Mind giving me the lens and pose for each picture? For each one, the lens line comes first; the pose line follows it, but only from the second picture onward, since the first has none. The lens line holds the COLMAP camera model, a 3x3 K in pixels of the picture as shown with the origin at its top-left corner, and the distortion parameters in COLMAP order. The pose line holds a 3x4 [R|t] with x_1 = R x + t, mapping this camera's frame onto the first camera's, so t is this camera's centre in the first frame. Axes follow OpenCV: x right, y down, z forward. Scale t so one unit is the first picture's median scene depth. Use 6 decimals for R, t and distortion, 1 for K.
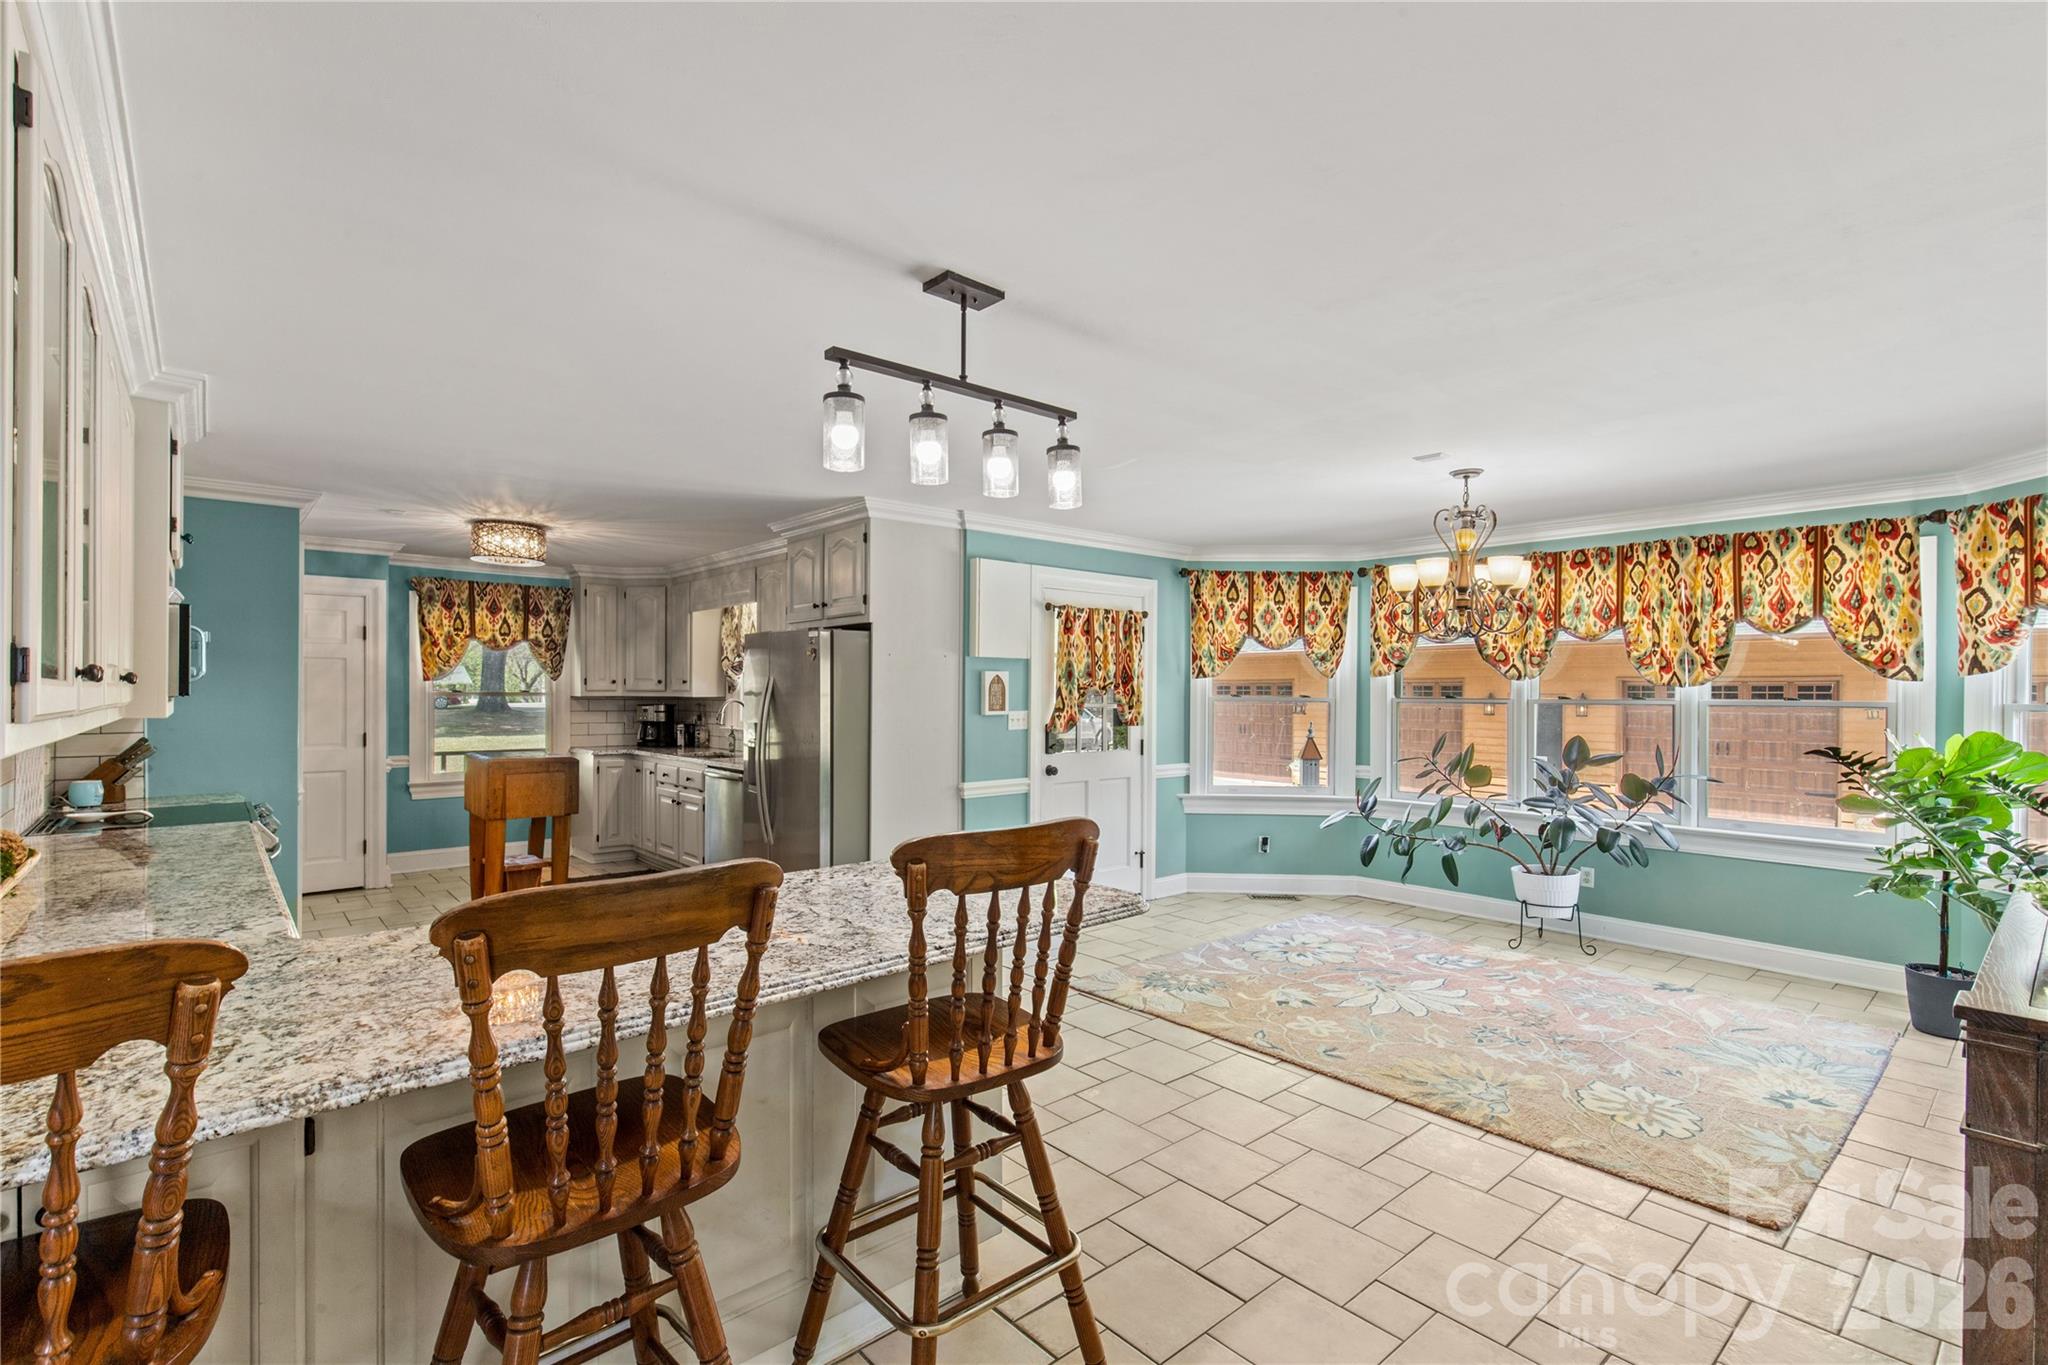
lens RADIAL K [[934.1, 0, 1024.7], [0, 934.1, 692.4], [0, 0, 1]] dist [0.001952, 0.000072]
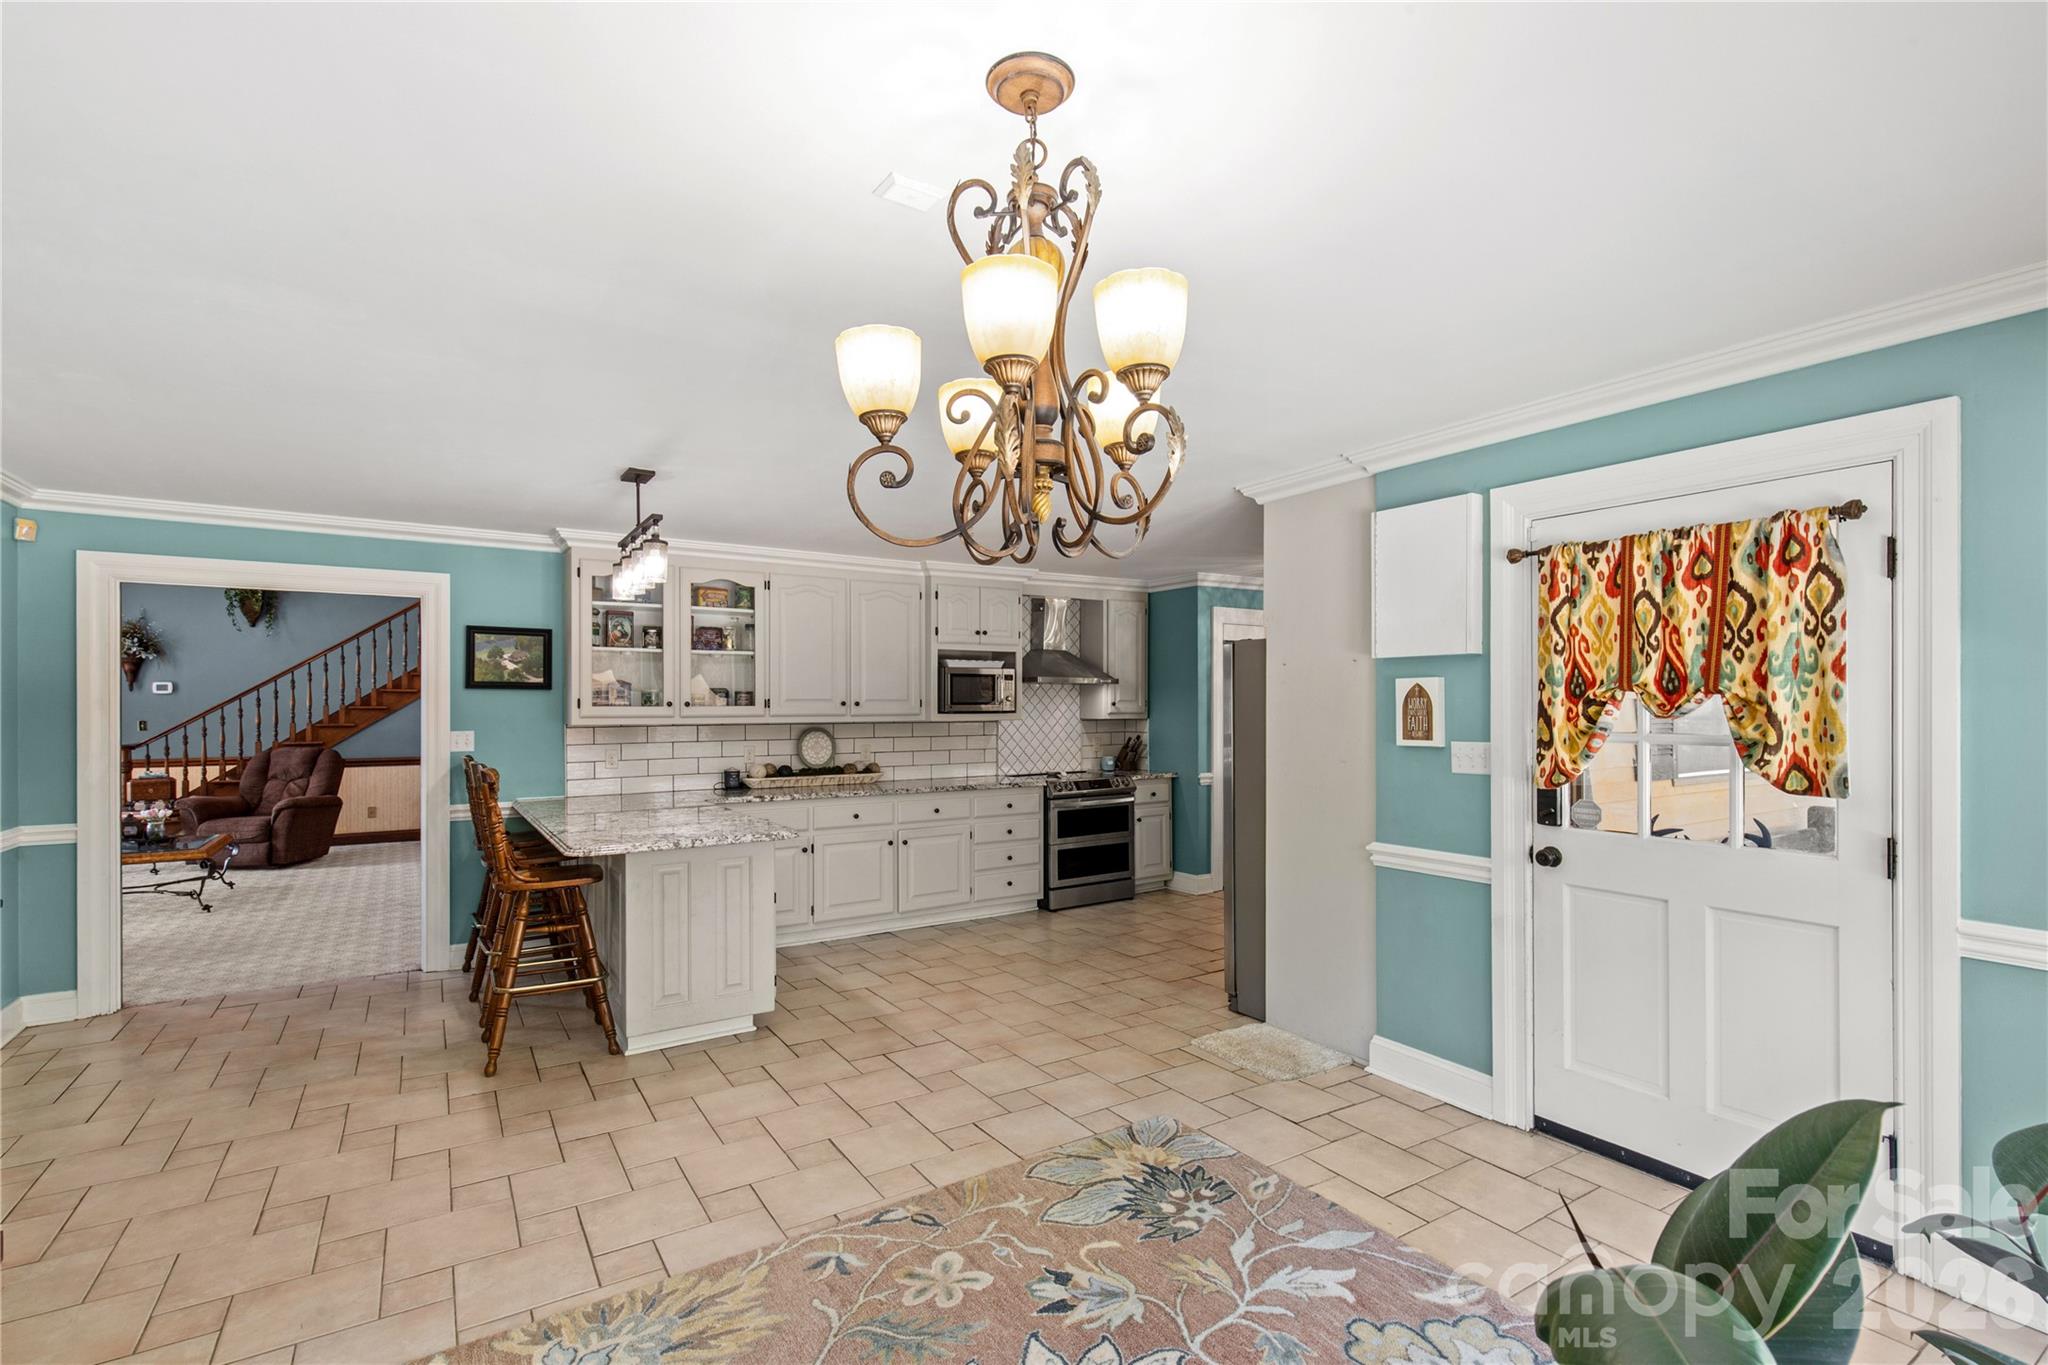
lens RADIAL K [[938.5, 0, 1023.2], [0, 938.5, 711.6], [0, 0, 1]] dist [0.002027, 0.000307]
pose [[-0.137142, 0.003954, -0.990543, 0.458859], [-0.001457, 0.999990, 0.004193, -0.001384], [0.990550, 0.002018, -0.137135, 0.587854]]
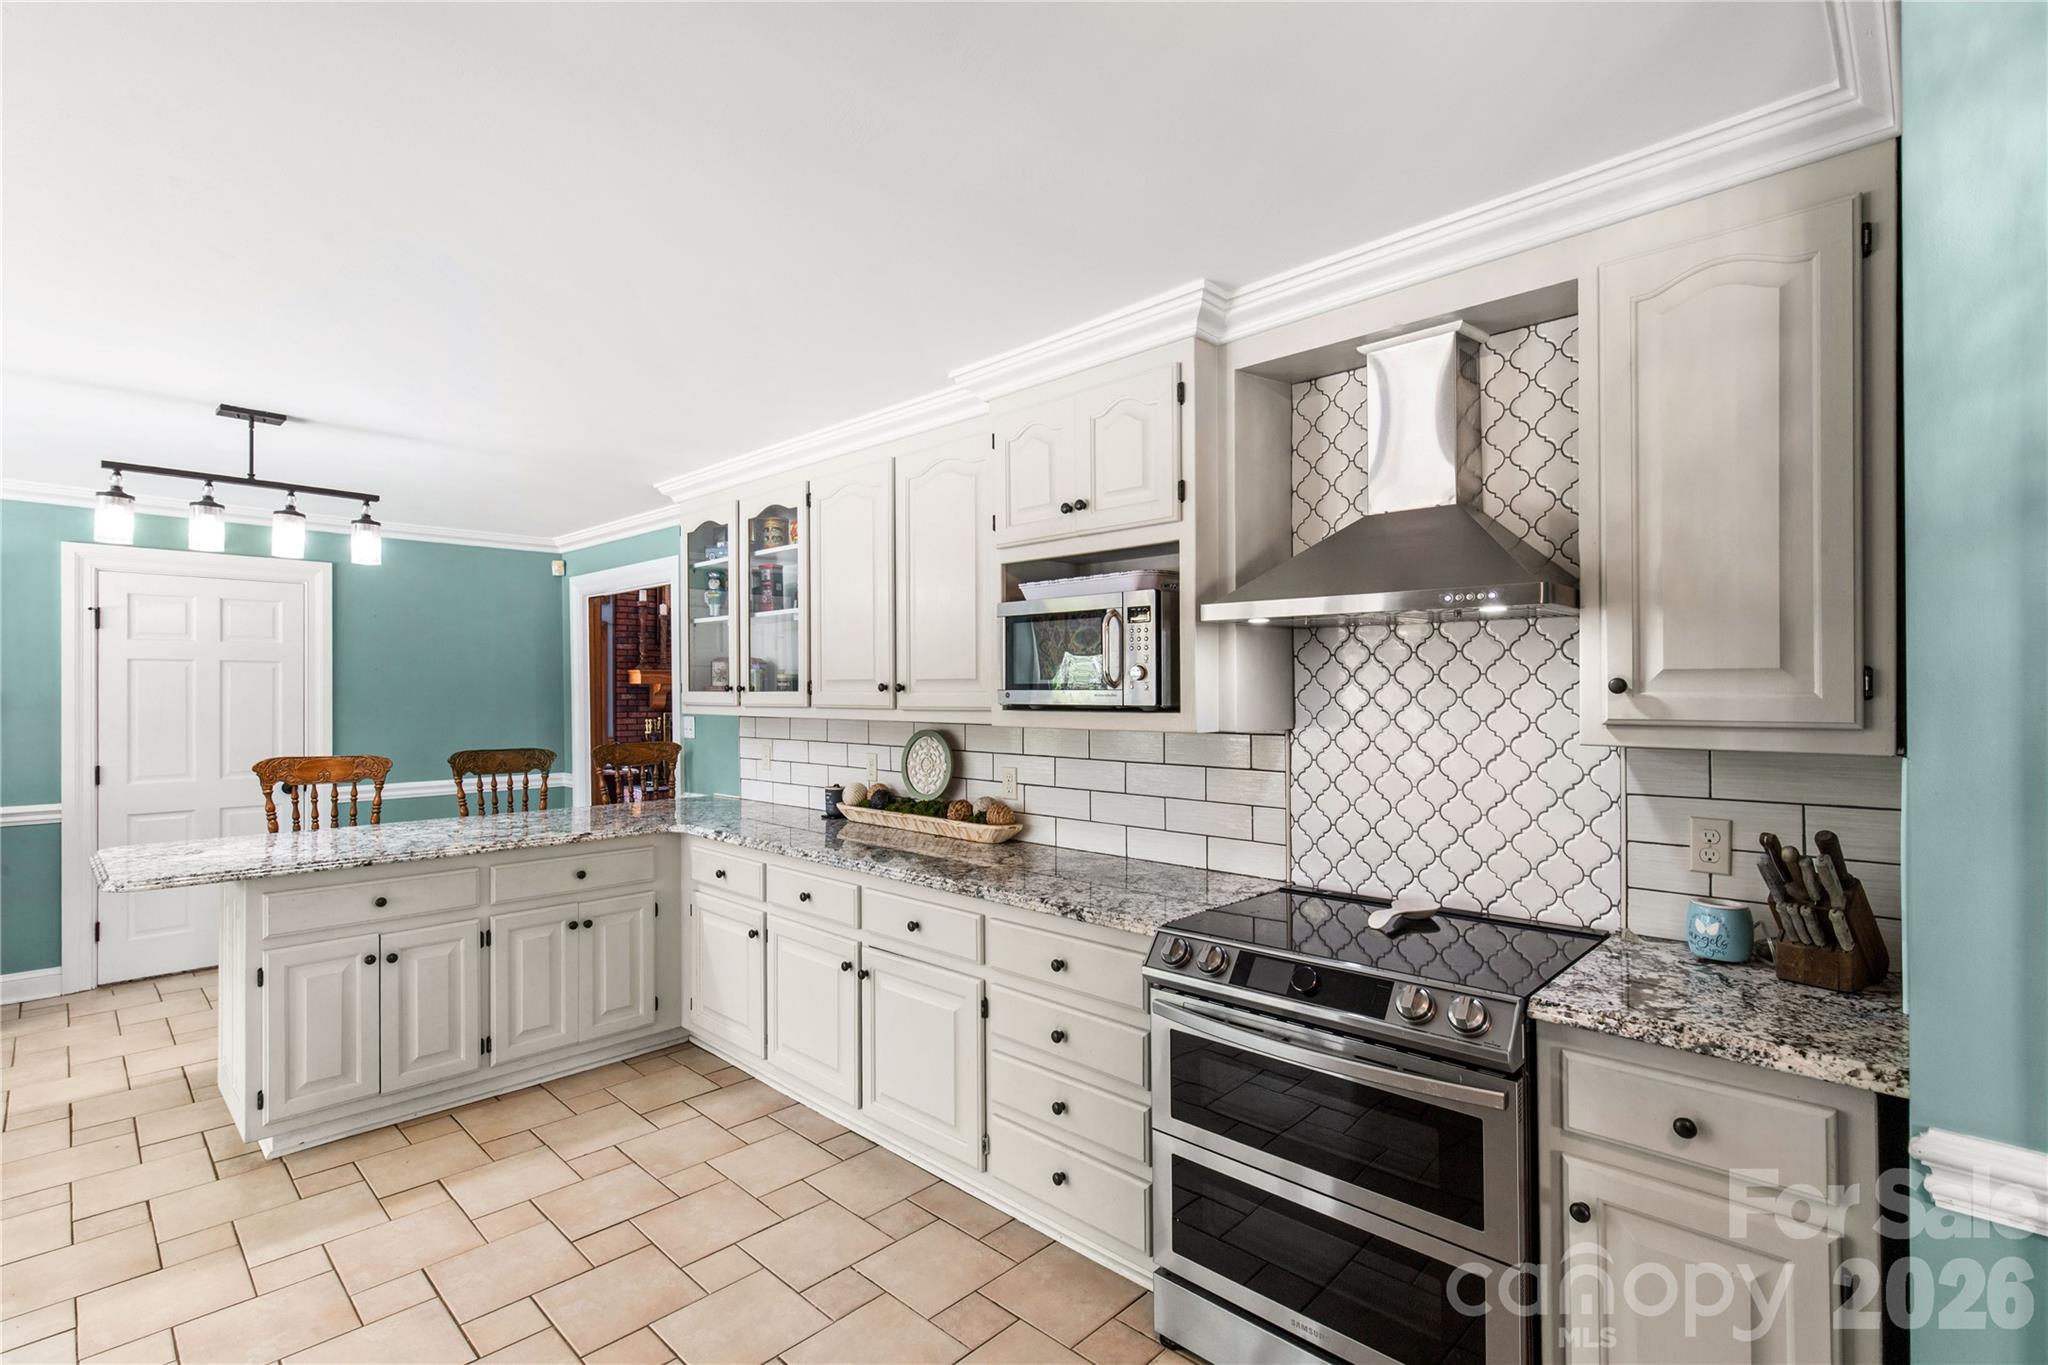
lens RADIAL K [[934.1, 0, 1024.7], [0, 934.1, 692.4], [0, 0, 1]] dist [0.001952, 0.000072]
pose [[-0.995627, -0.003970, -0.093336, -0.322571], [-0.004213, 0.999988, 0.002412, -0.003634], [0.093325, 0.002795, -0.995632, 0.762033]]
